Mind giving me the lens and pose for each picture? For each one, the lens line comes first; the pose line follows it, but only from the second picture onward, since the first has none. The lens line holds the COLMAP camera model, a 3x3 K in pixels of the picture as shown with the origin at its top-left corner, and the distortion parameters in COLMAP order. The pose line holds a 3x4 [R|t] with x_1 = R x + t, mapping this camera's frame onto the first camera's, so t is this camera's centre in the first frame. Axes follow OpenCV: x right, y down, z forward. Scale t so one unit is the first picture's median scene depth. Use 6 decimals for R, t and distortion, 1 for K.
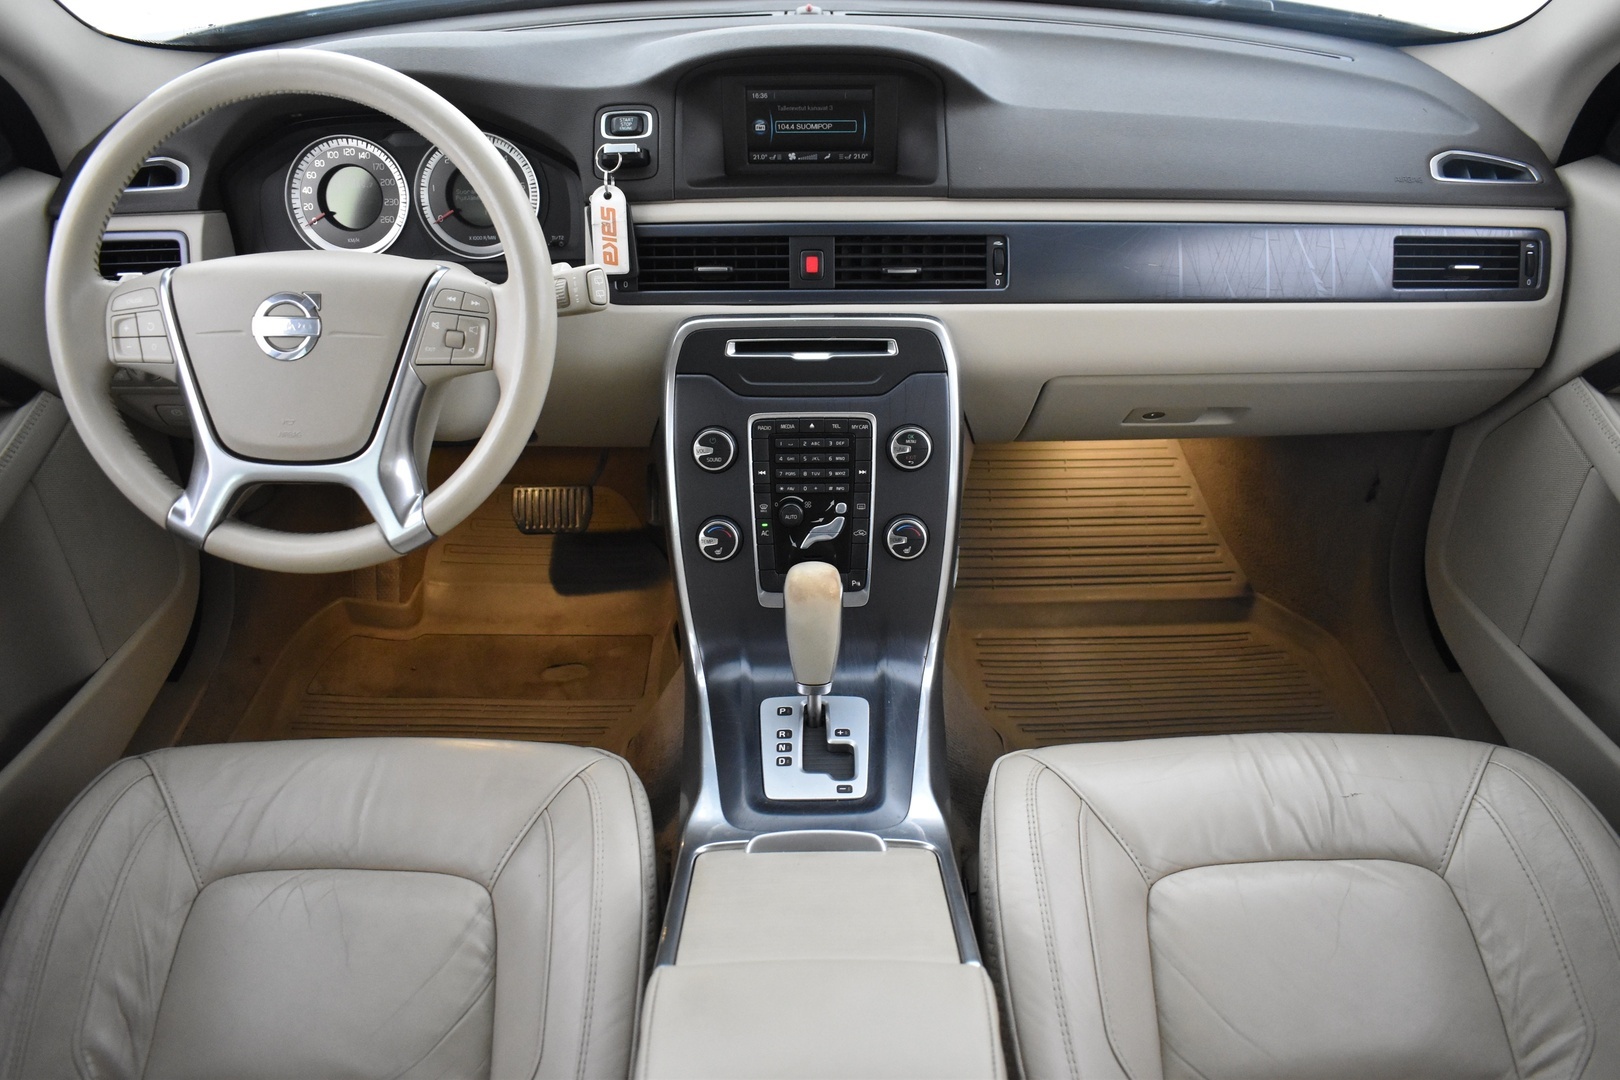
lens RADIAL K [[1393.9, 0, 768.1], [0, 1393.9, 541.3], [0, 0, 1]] dist [0.005856, -0.171759]
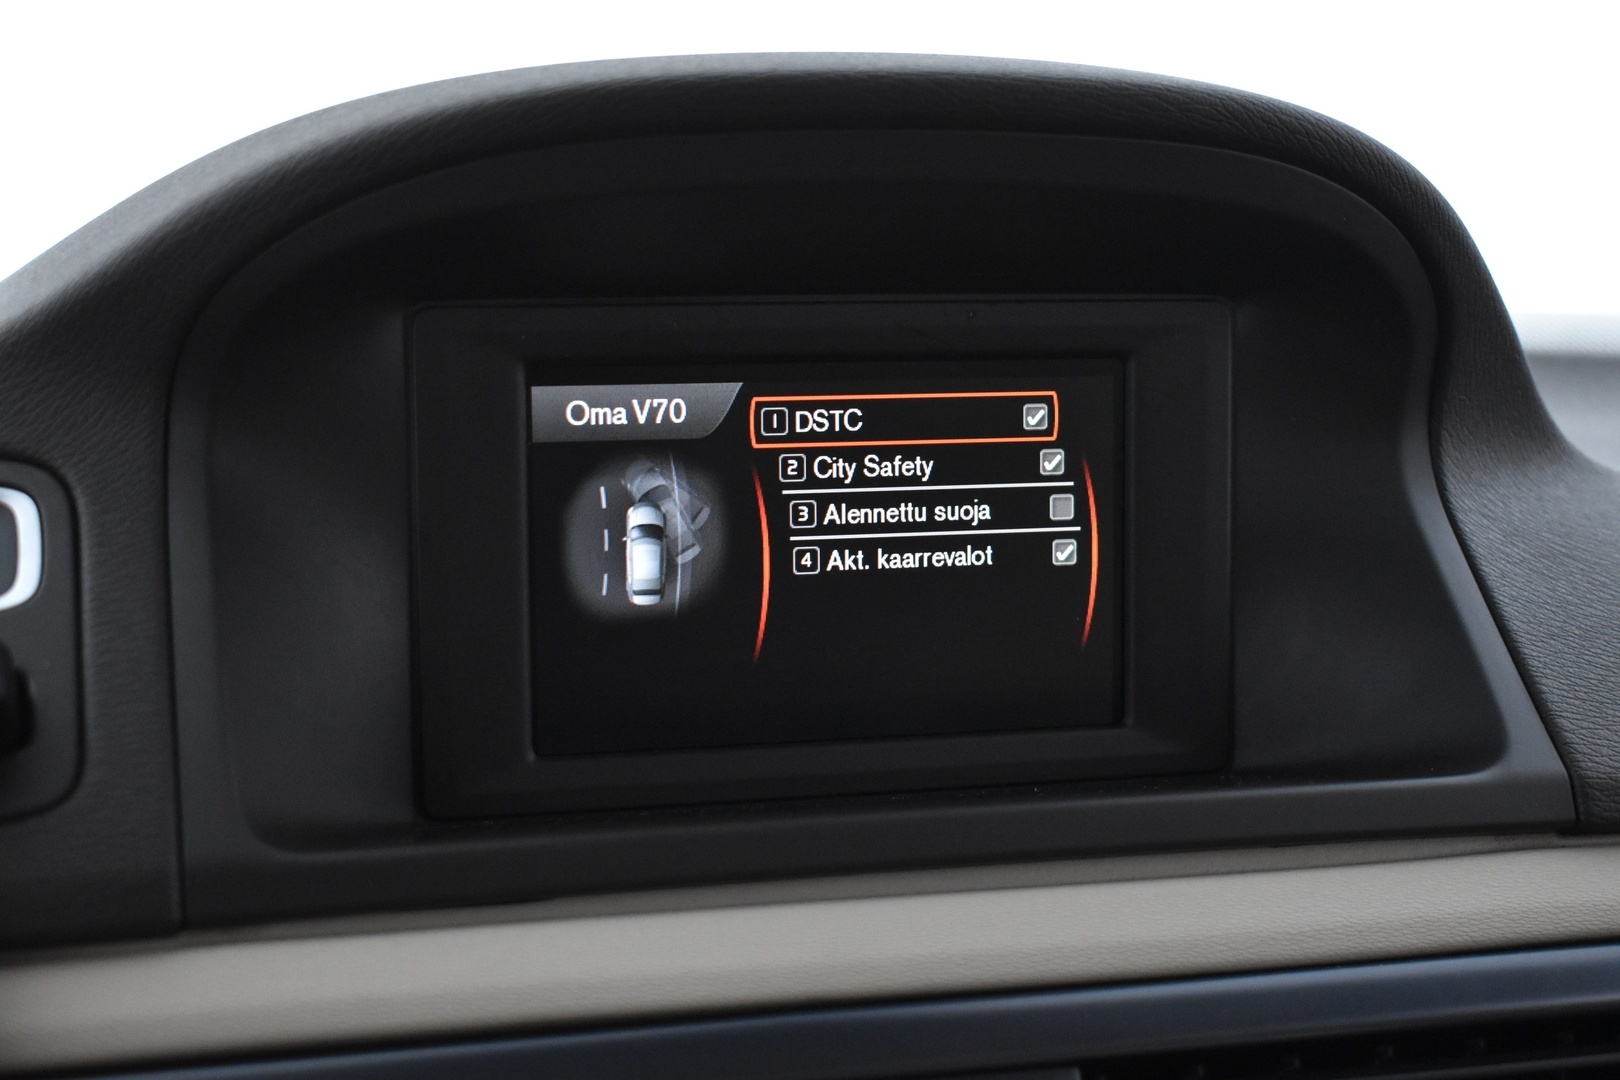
lens RADIAL K [[2639.9, 0, 810.0], [0, 2639.9, 540.0], [0, 0, 1]] dist [0.012648, -0.115188]
pose [[0.959343, -0.022810, 0.281319, -0.082818], [0.160157, 0.864712, -0.476049, -0.115170], [-0.232401, 0.501749, 0.833209, 0.674071]]
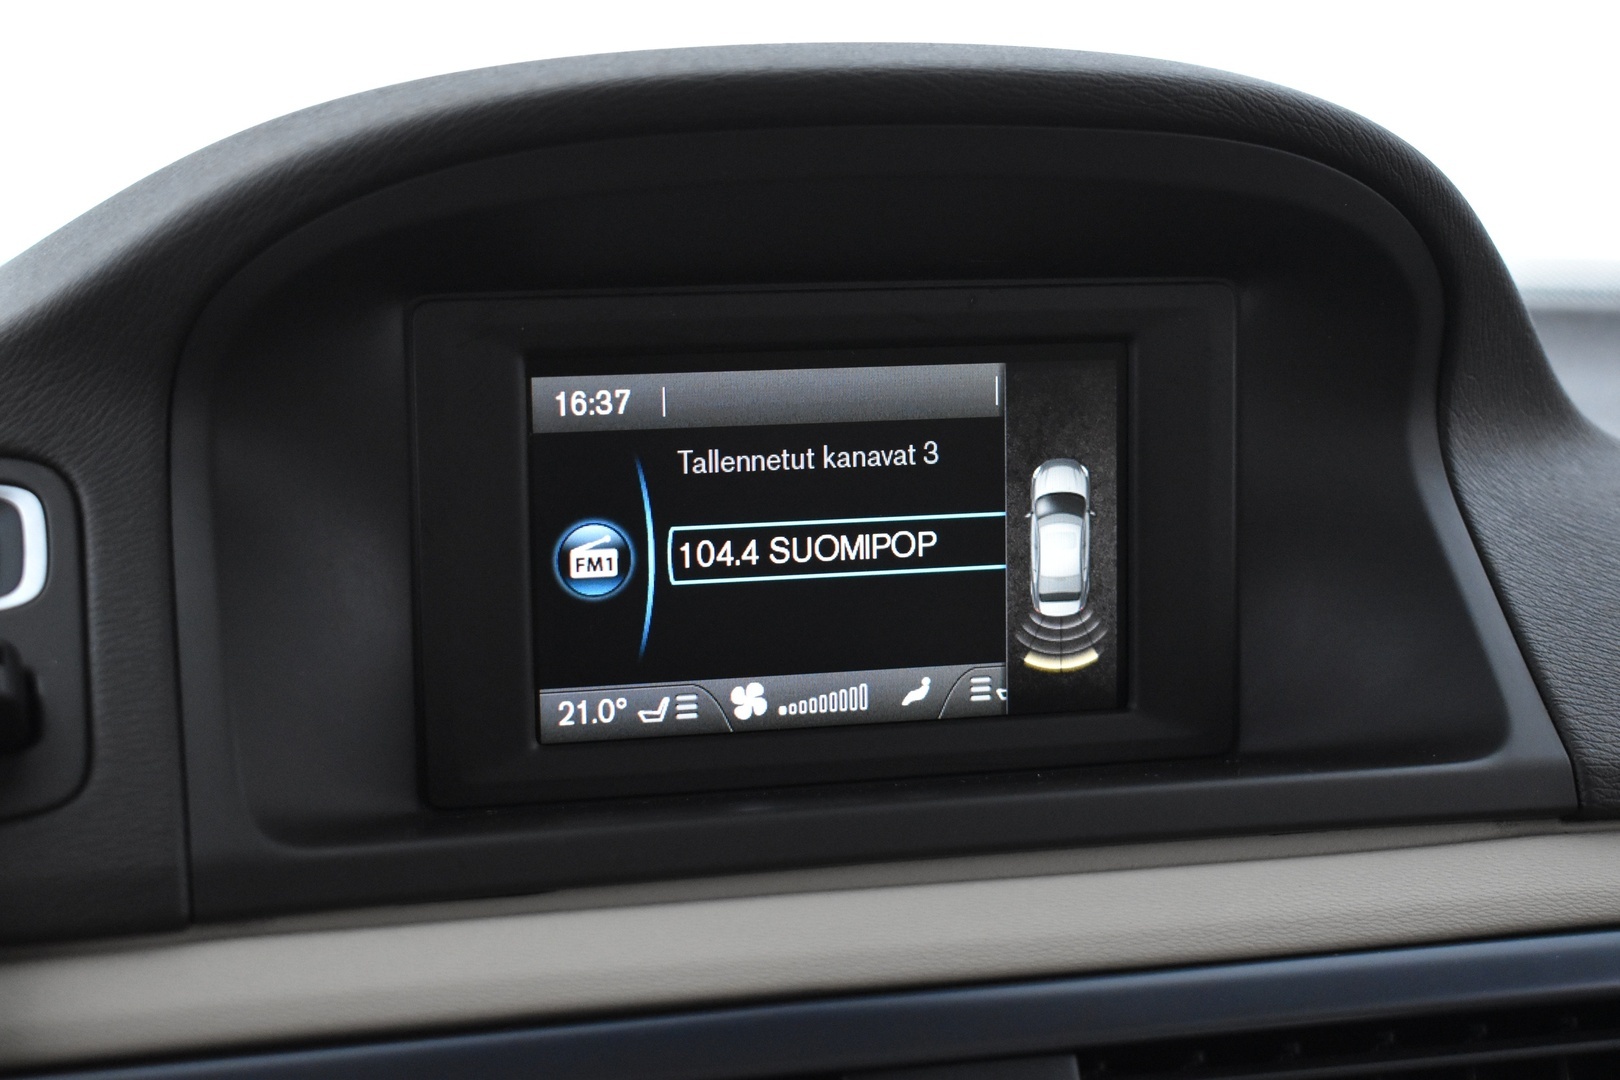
lens RADIAL K [[2834.5, 0, 810.0], [0, 2834.5, 540.0], [0, 0, 1]] dist [0.012836, 0.006773]
pose [[0.962905, -0.035049, 0.267556, -0.085282], [0.157938, 0.877151, -0.453499, -0.109631], [-0.218792, 0.478934, 0.850149, 0.644694]]
